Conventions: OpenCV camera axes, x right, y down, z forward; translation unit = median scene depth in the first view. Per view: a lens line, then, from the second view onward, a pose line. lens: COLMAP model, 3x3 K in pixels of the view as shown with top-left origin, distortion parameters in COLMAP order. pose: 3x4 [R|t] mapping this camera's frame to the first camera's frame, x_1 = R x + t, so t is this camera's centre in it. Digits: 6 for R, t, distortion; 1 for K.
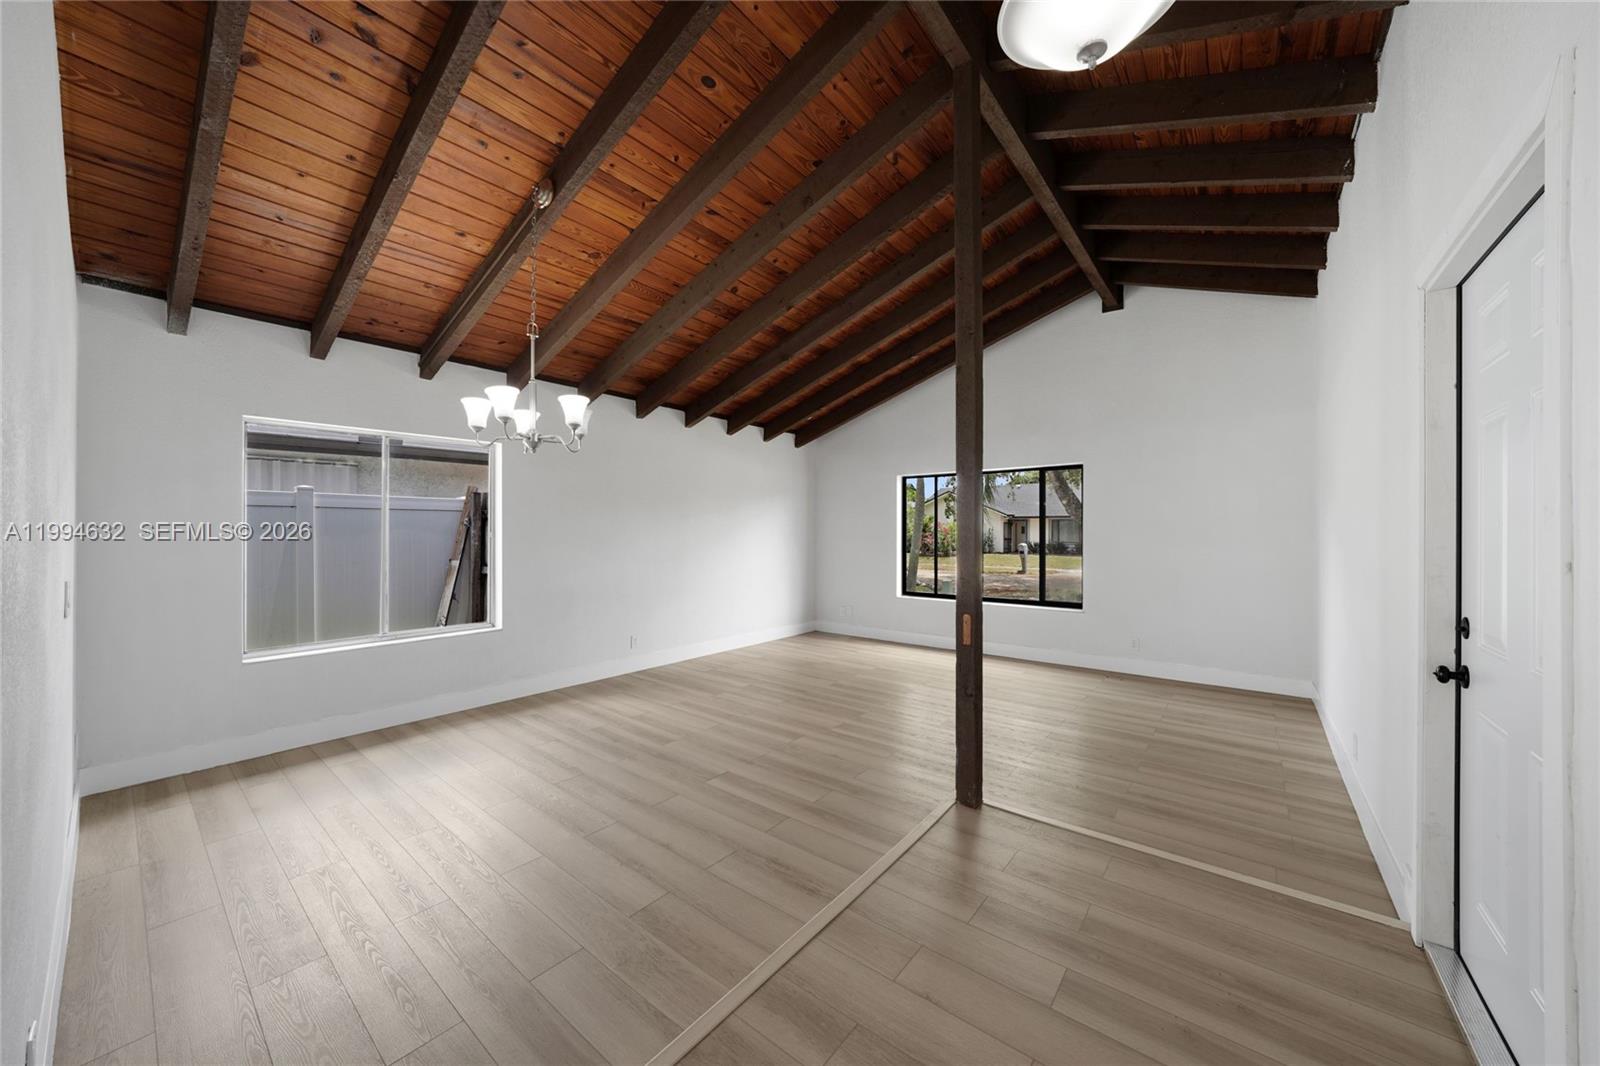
lens RADIAL K [[562.6, 0, 801.4], [0, 562.6, 531.4], [0, 0, 1]] dist [-0.008705, 0.000154]
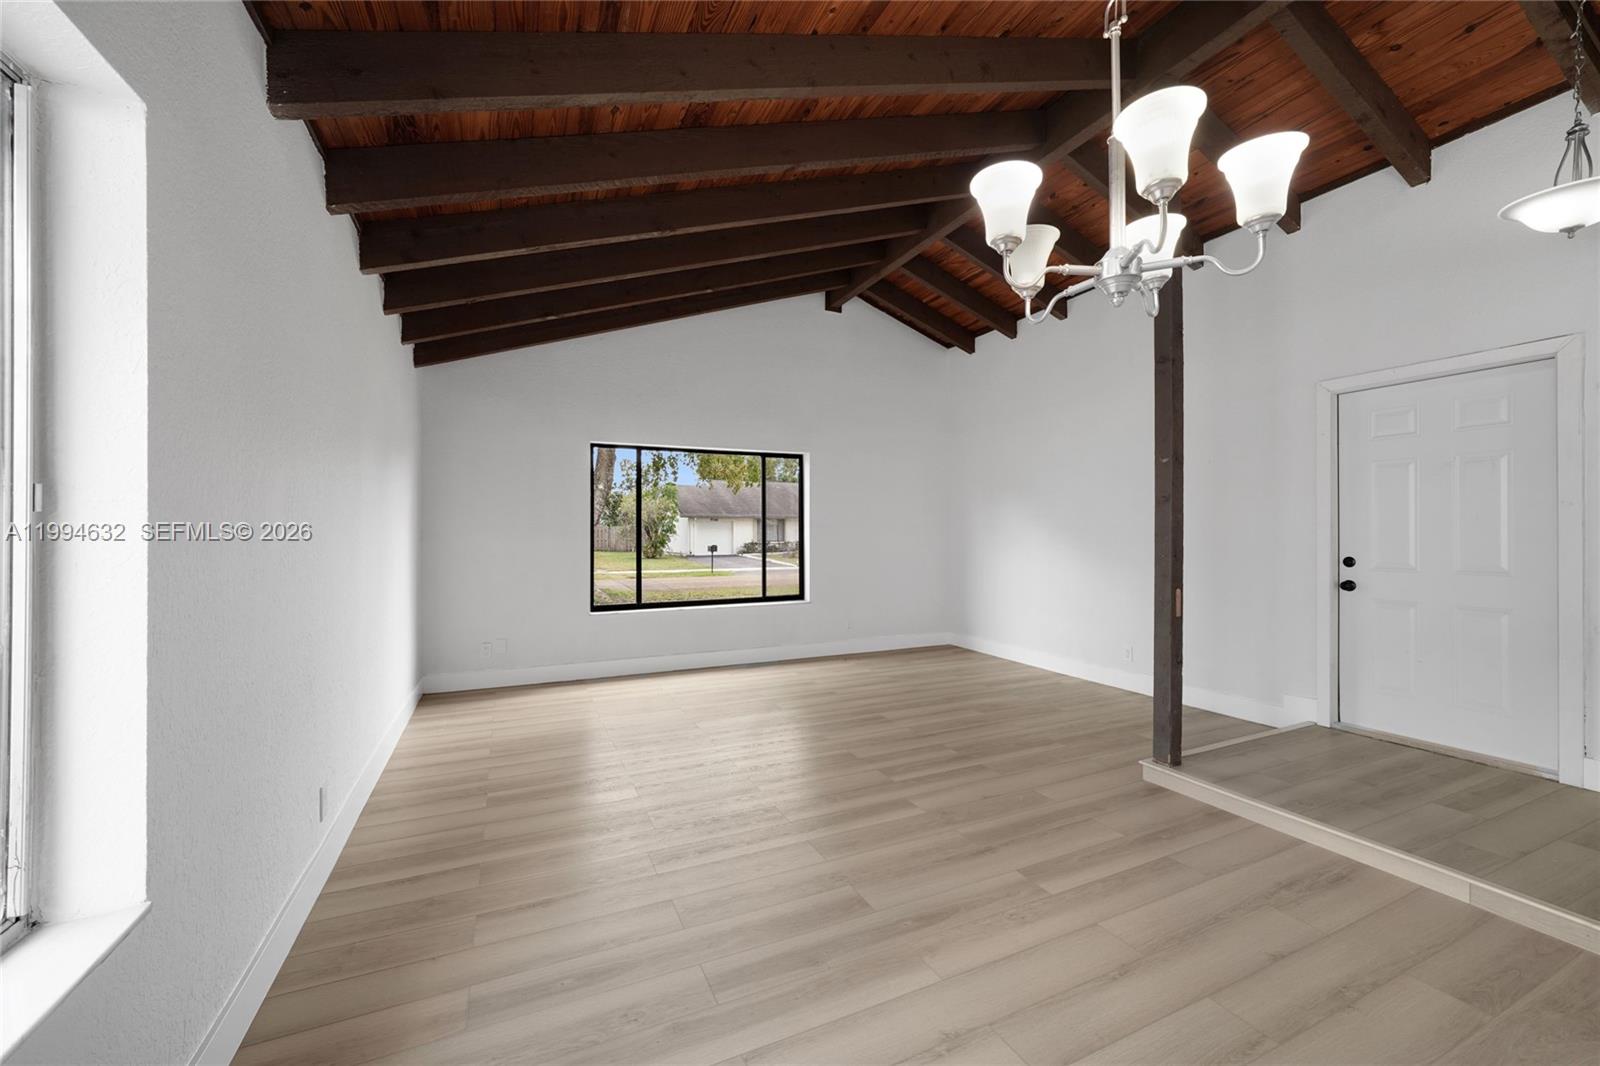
lens RADIAL K [[635.7, 0, 802.4], [0, 635.7, 529.6], [0, 0, 1]] dist [-0.008330, 0.005161]
pose [[0.441033, 0.002767, 0.897486, -0.792880], [0.001059, 0.999993, -0.003603, 0.026992], [-0.897490, 0.002539, 0.441027, 0.782686]]
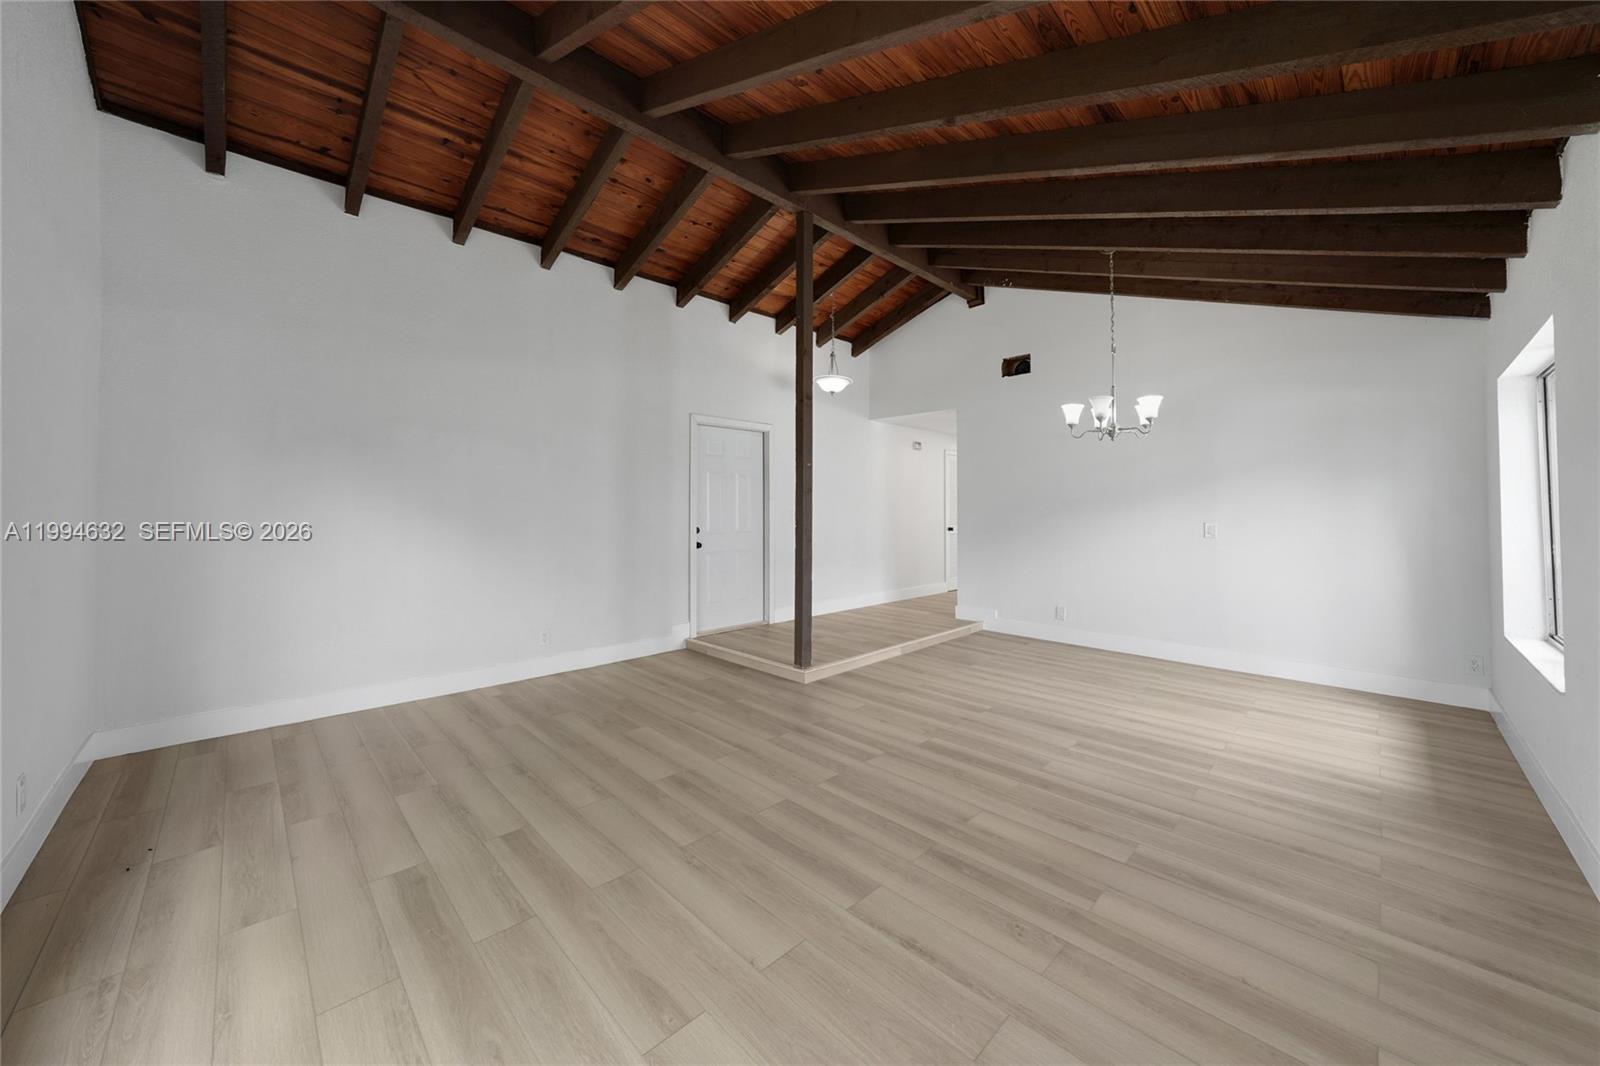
lens RADIAL K [[577.7, 0, 805.1], [0, 577.7, 505.3], [0, 0, 1]] dist [-0.002242, -0.000020]
pose [[-0.993319, 0.001274, 0.115391, 0.073053], [0.000621, 0.999984, -0.005694, 0.019695], [-0.115397, -0.005584, -0.993304, 1.904001]]
